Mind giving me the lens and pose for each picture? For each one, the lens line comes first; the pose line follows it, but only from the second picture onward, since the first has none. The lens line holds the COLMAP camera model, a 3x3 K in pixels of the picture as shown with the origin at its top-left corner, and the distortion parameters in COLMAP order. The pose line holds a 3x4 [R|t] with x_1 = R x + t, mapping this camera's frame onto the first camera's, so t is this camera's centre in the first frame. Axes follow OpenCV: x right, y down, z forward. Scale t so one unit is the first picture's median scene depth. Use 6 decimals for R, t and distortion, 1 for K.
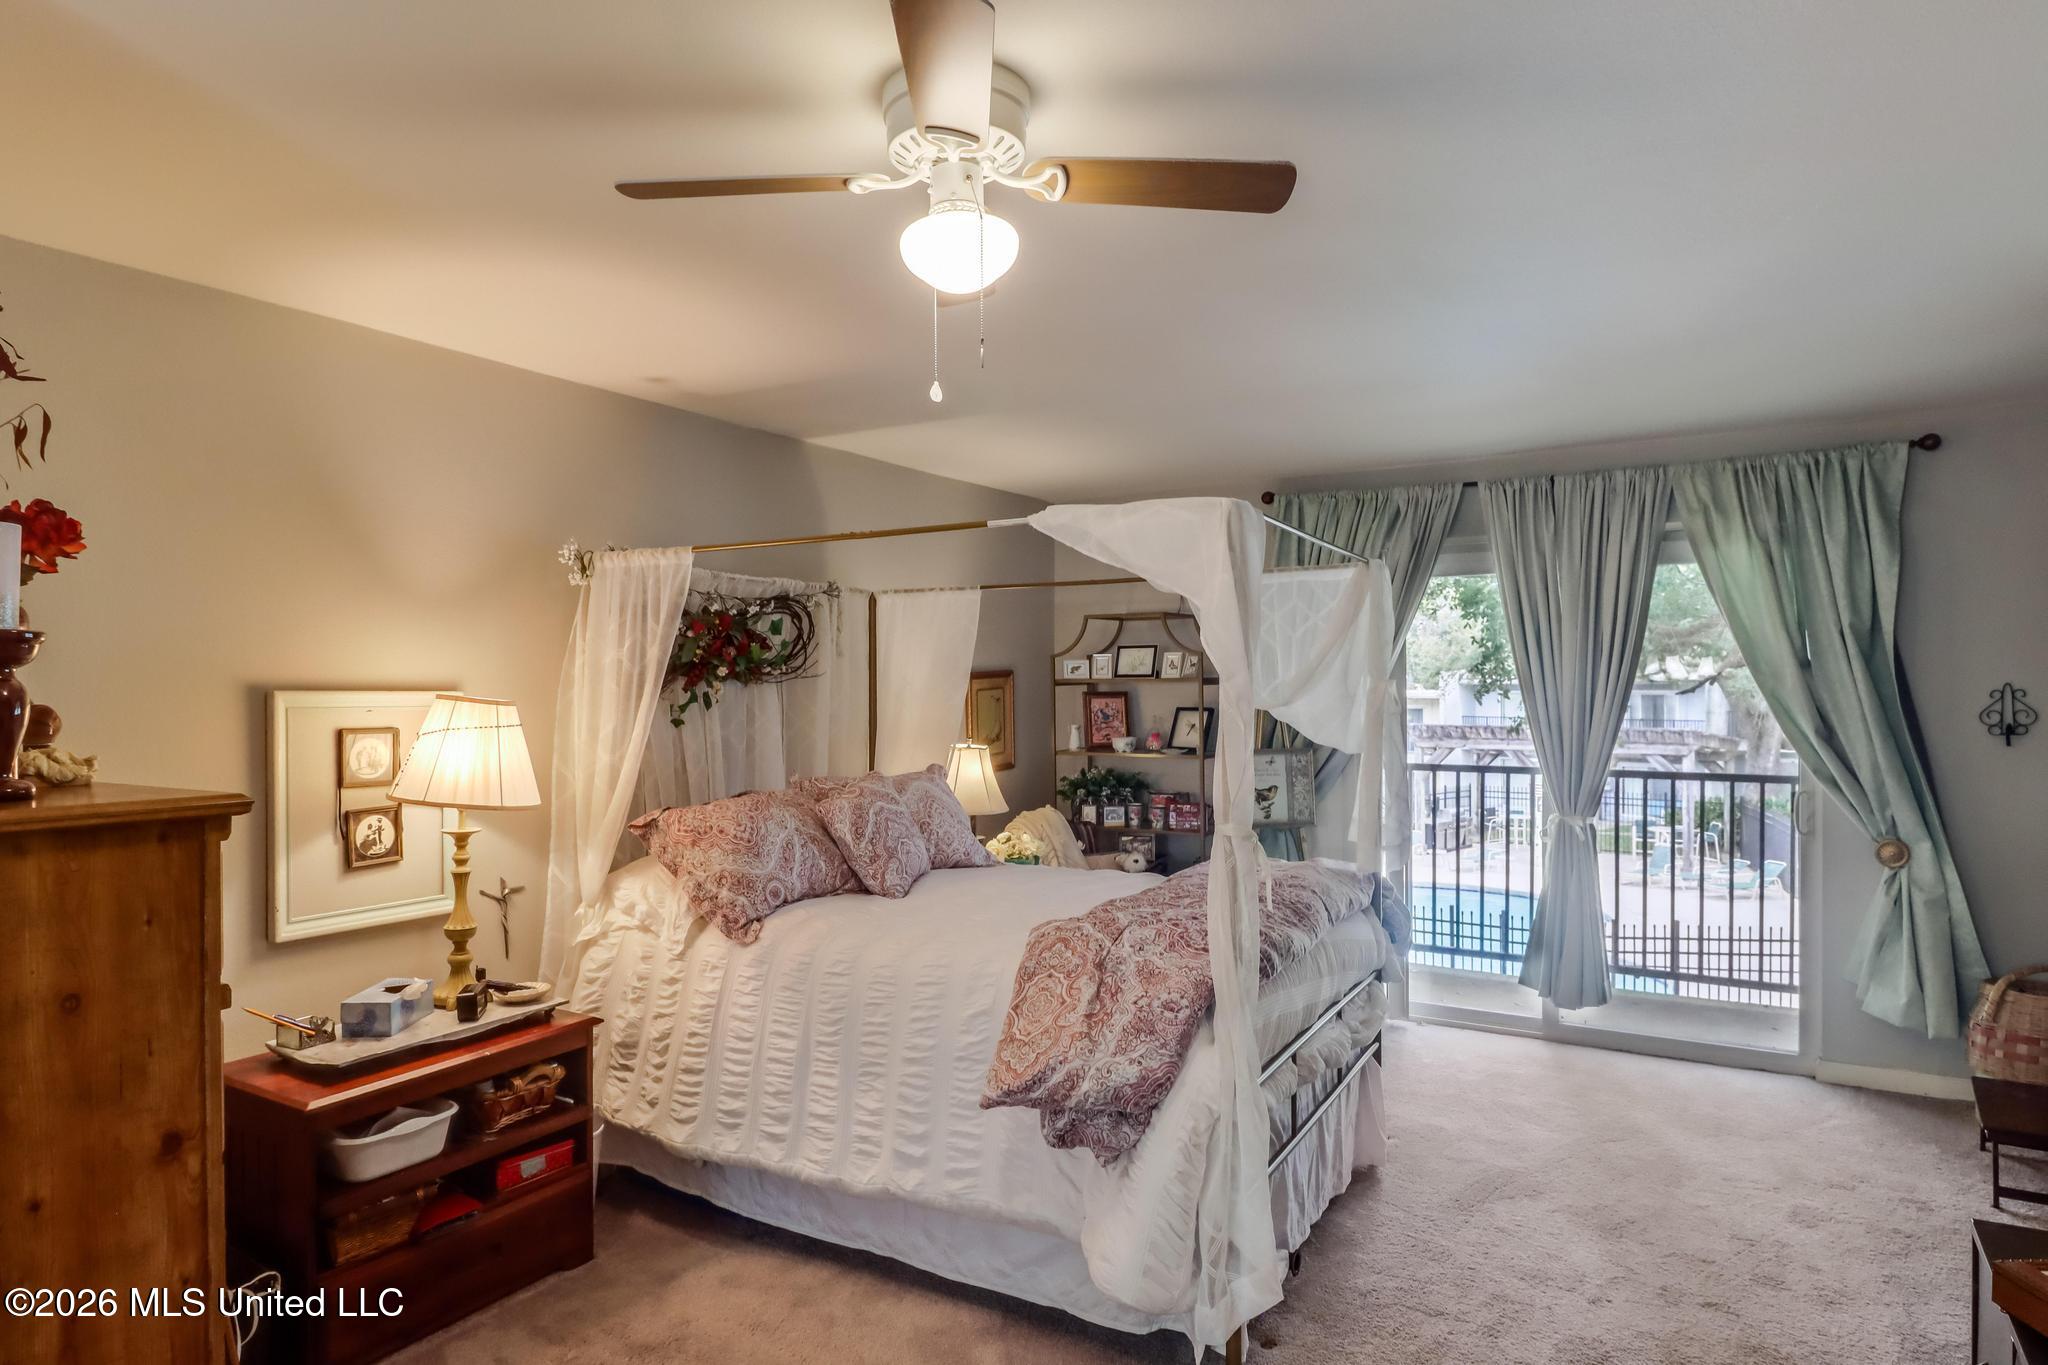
lens RADIAL K [[1202.6, 0, 1024.0], [0, 1202.6, 682.5], [0, 0, 1]] dist [0.000489, -0.000227]
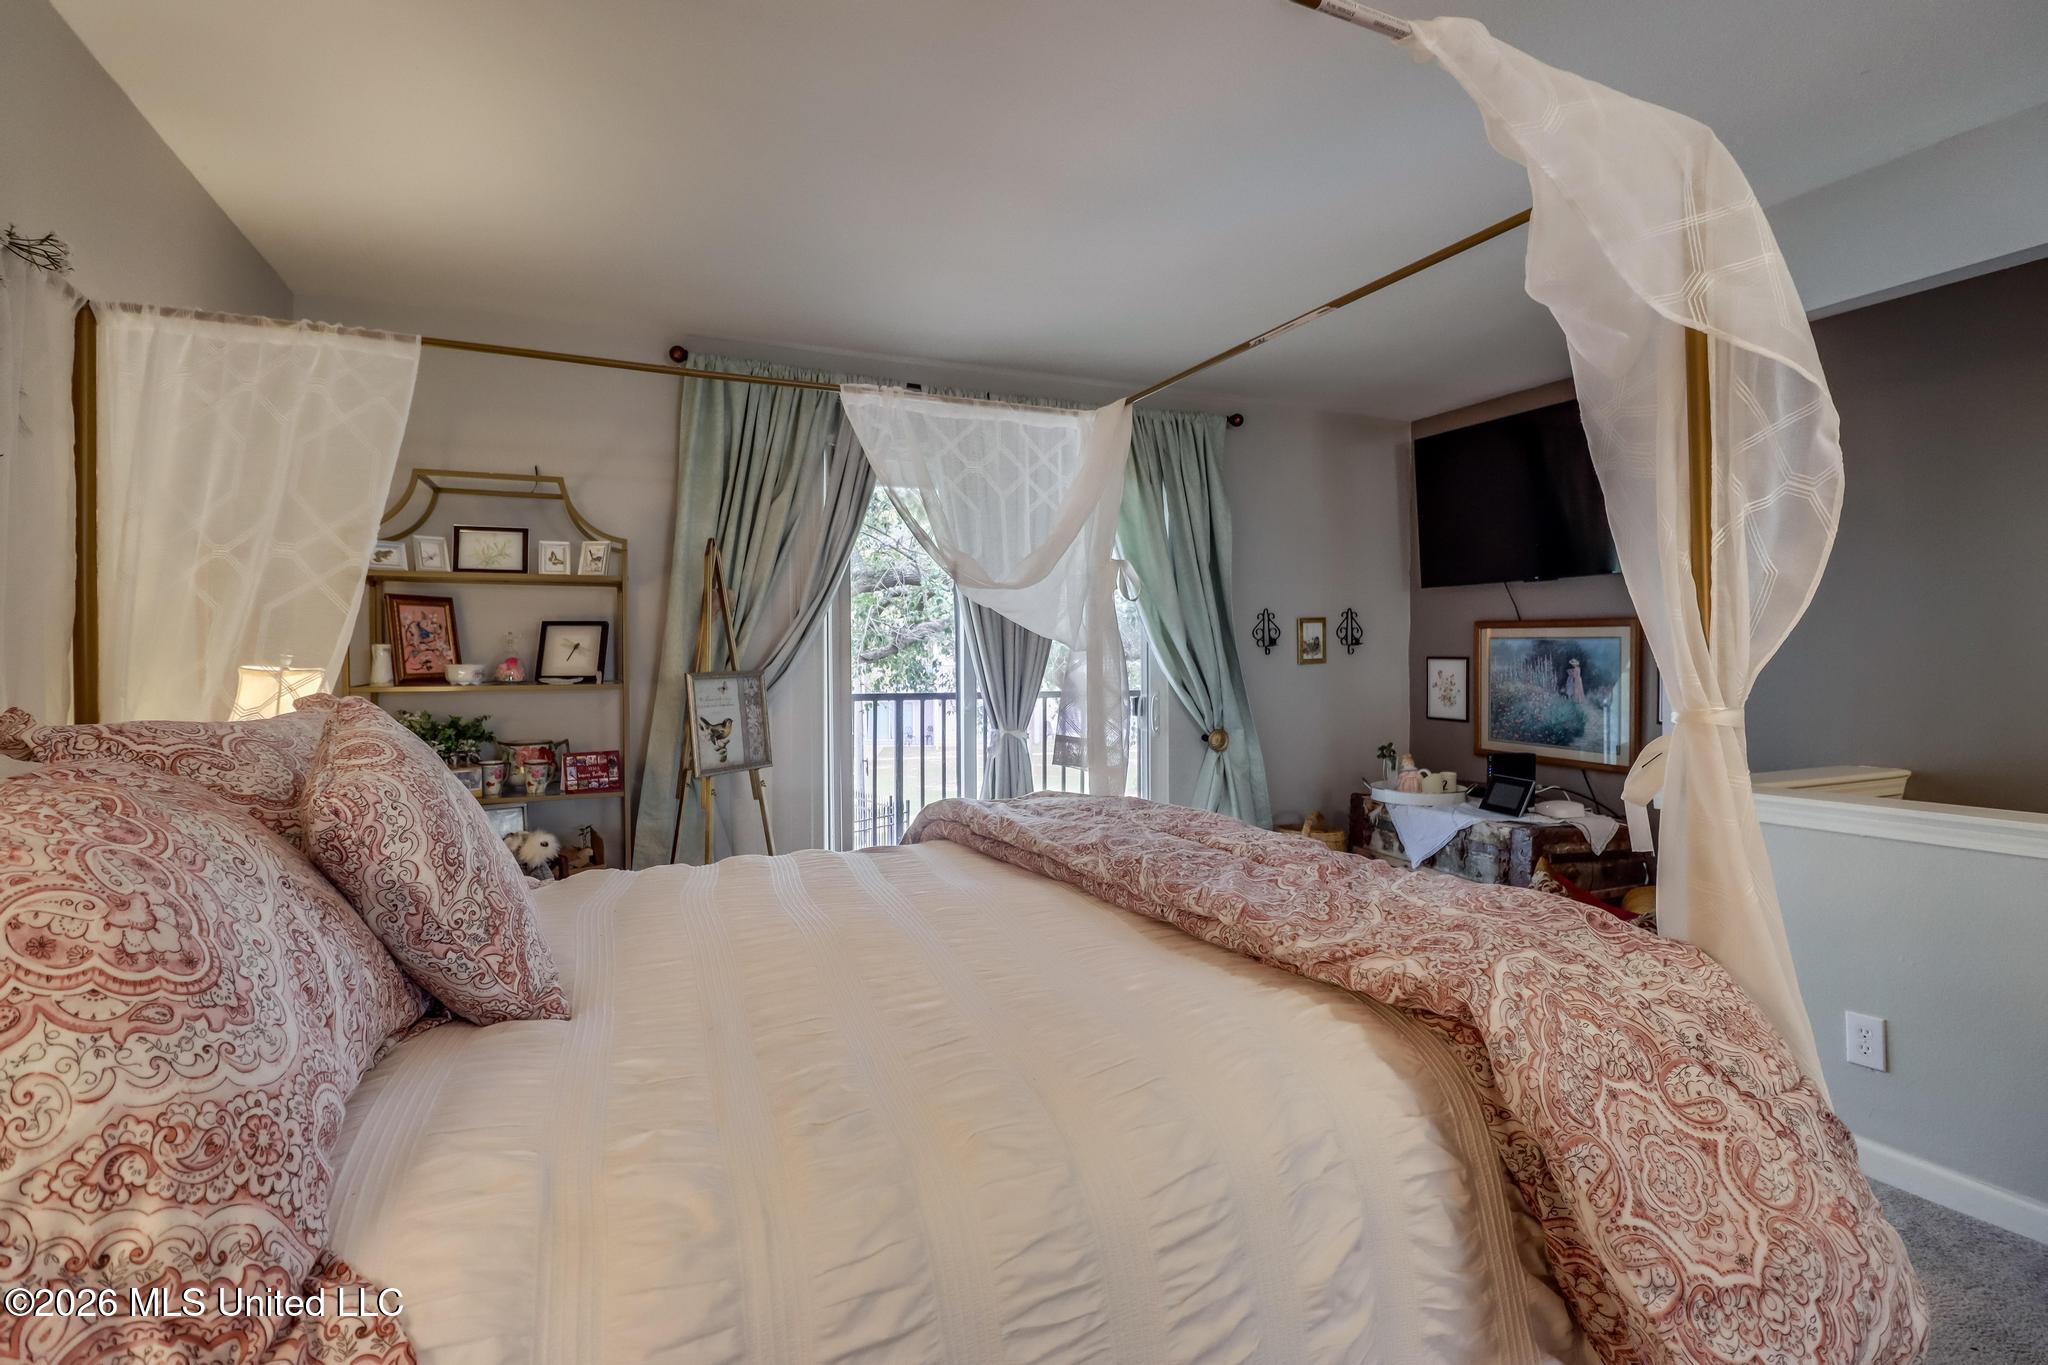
lens RADIAL K [[967.3, 0, 1021.8], [0, 967.3, 661.9], [0, 0, 1]] dist [-0.005713, -0.001390]
pose [[0.585817, -0.004059, 0.810433, -0.186091], [-0.002064, 0.999977, 0.006500, 0.044604], [-0.810441, -0.005480, 0.585795, 0.481949]]
